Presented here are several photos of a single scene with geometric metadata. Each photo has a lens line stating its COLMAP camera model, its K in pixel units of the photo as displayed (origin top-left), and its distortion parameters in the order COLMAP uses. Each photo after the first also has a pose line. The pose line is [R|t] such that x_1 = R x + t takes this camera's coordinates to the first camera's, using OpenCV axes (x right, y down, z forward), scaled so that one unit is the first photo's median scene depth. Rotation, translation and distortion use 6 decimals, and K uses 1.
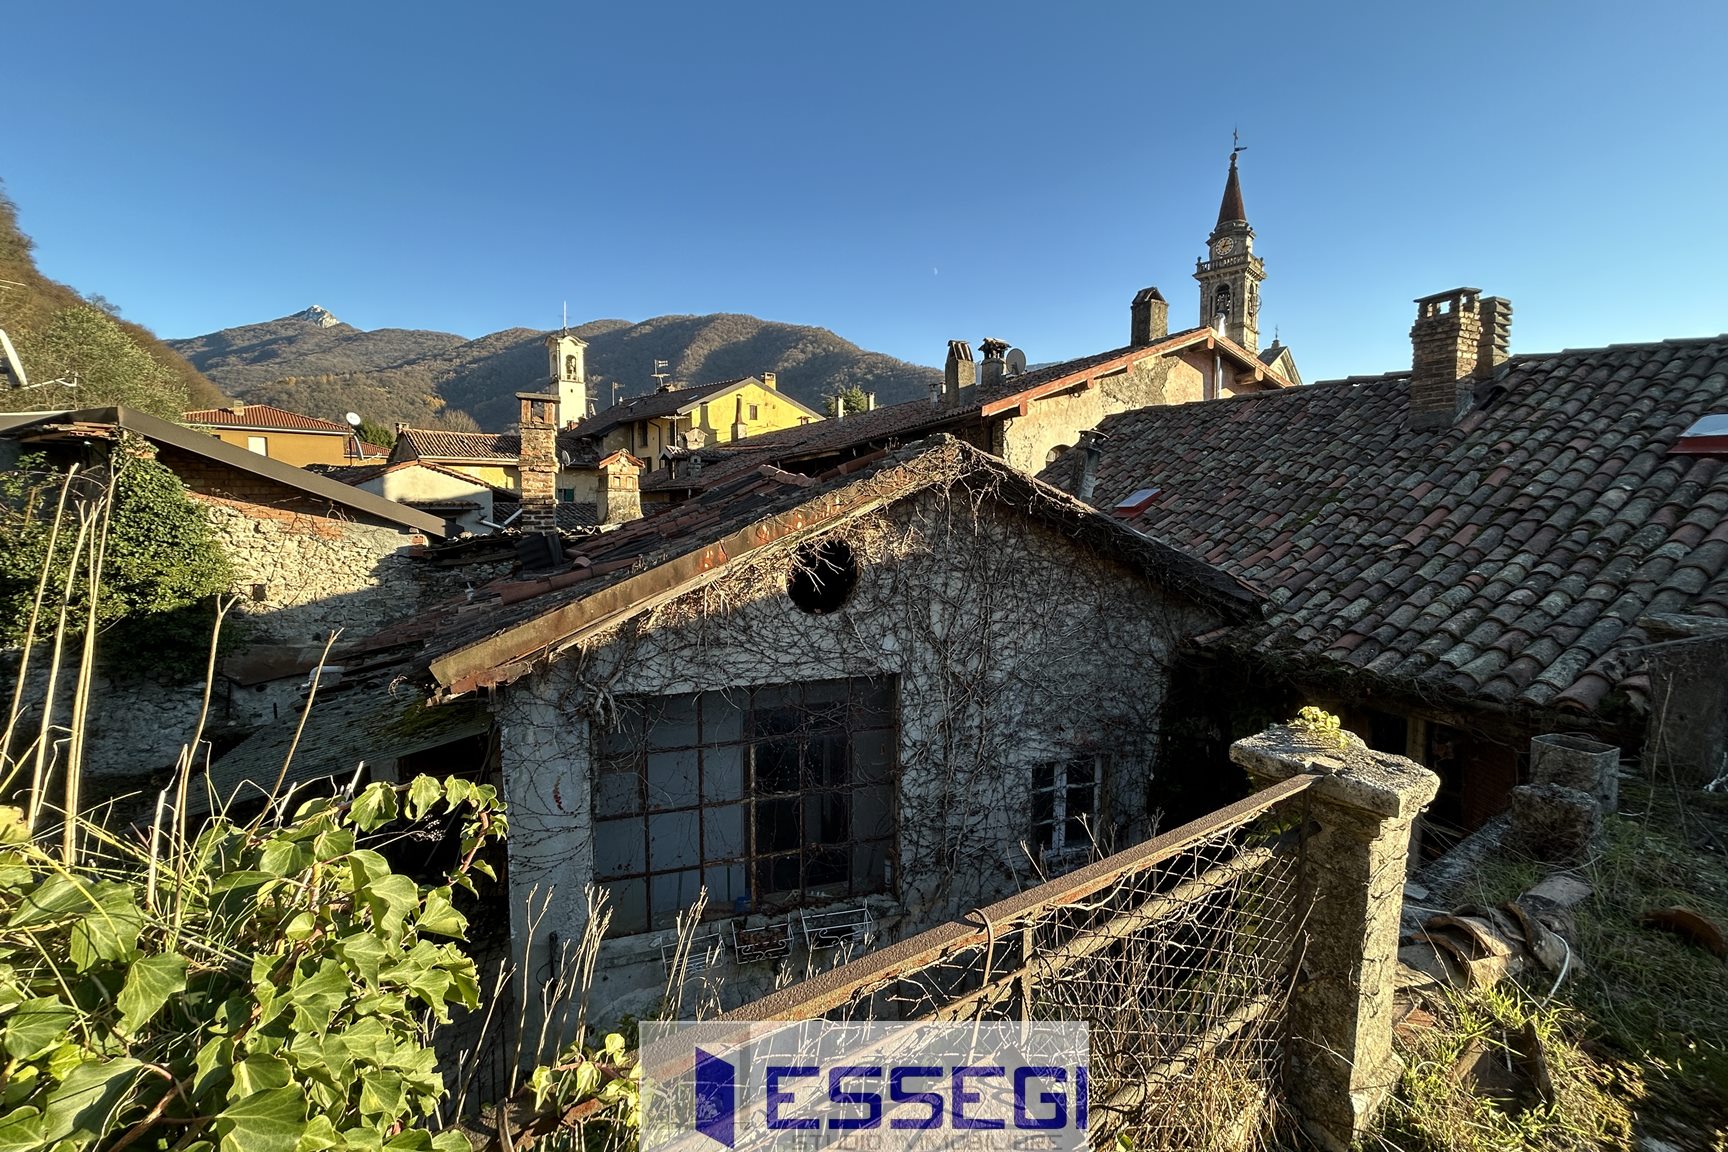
lens RADIAL K [[695.5, 0, 868.2], [0, 695.5, 548.6], [0, 0, 1]] dist [-0.003280, 0.001739]
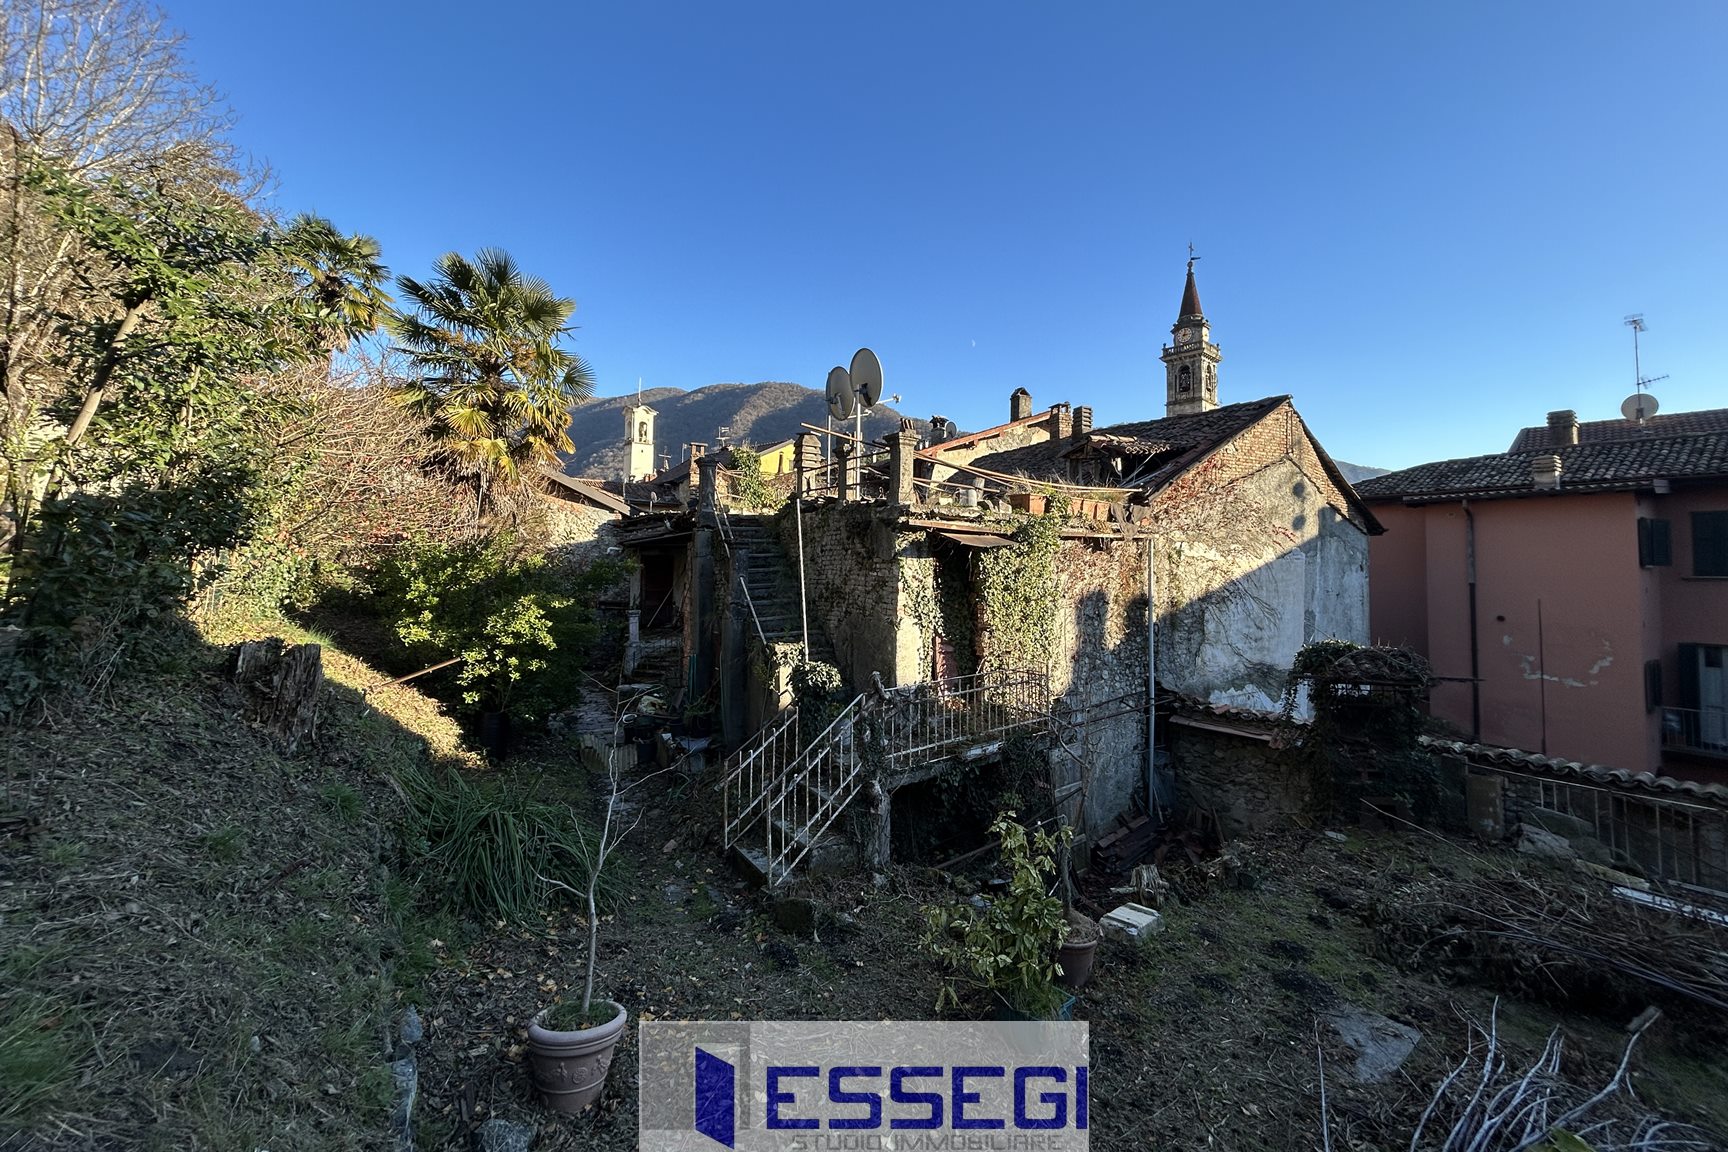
lens RADIAL K [[695.5, 0, 867.3], [0, 695.5, 531.2], [0, 0, 1]] dist [-0.003280, 0.001739]
pose [[0.998168, 0.011011, -0.059497, 0.241205], [-0.017686, 0.993454, -0.112856, 0.309652], [0.057865, 0.113701, 0.991828, -1.198713]]
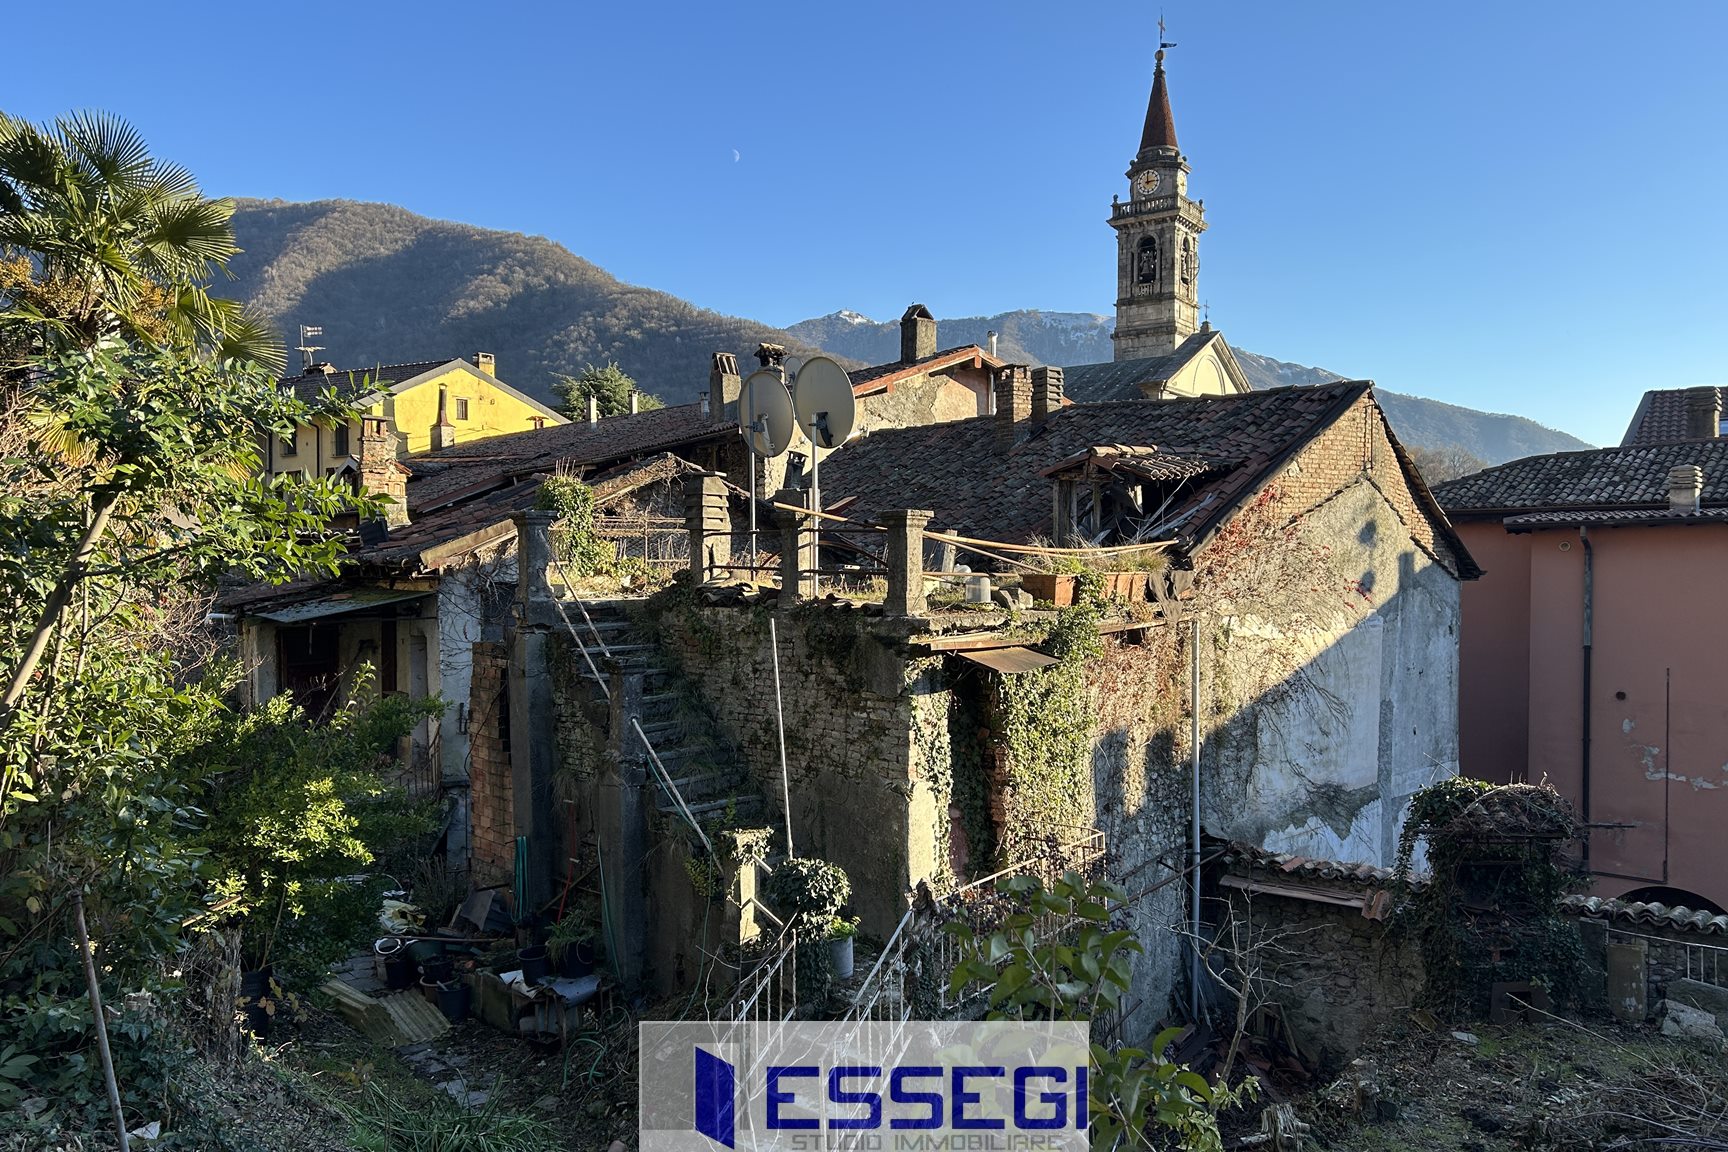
lens RADIAL K [[1293.0, 0, 869.5], [0, 1293.0, 603.7], [0, 0, 1]] dist [0.072395, -0.077843]
pose [[0.984048, -0.005392, 0.177819, 0.012523], [0.012305, 0.999210, -0.037796, 0.212059], [-0.177475, 0.039381, 0.983337, -1.400797]]
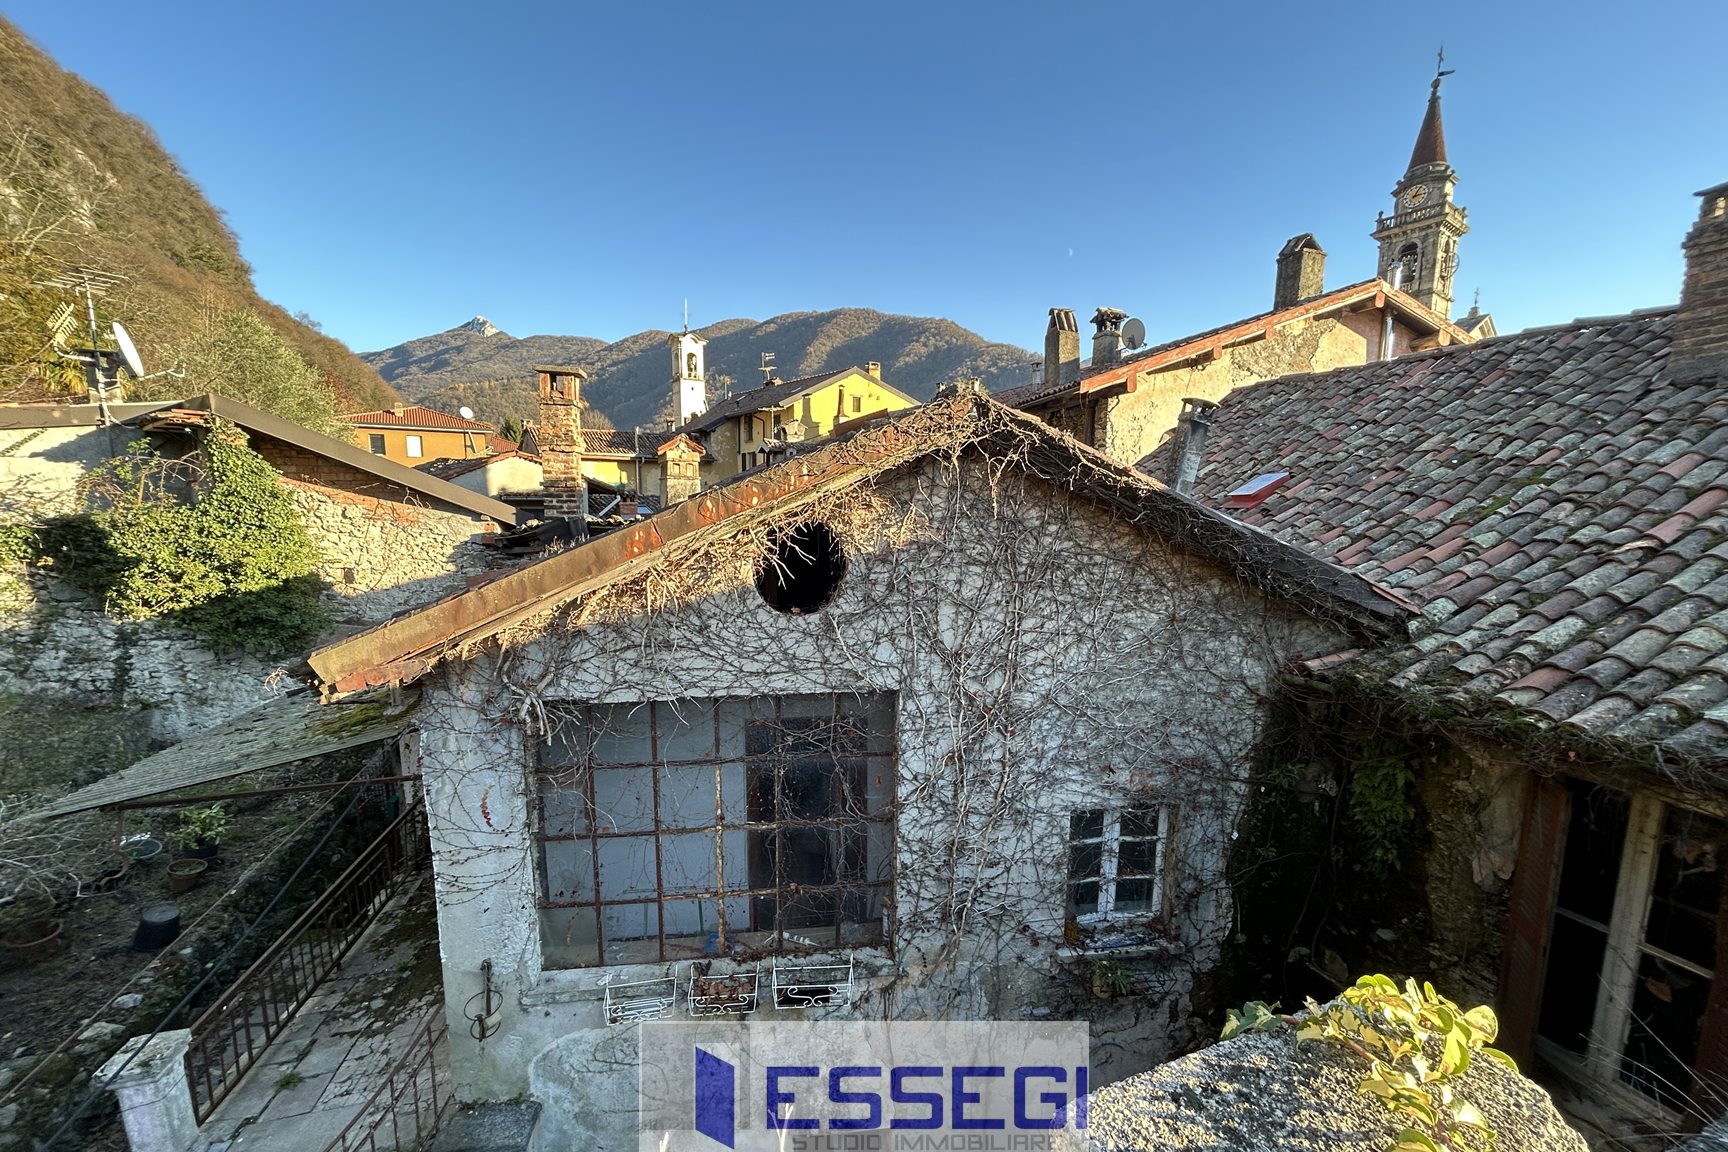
lens RADIAL K [[695.5, 0, 866.5], [0, 695.5, 601.6], [0, 0, 1]] dist [-0.003280, 0.001739]
pose [[0.985148, 0.030063, -0.169056, 0.081338], [-0.016939, 0.996767, 0.078545, 0.008068], [0.170871, -0.074515, 0.982472, 0.120223]]
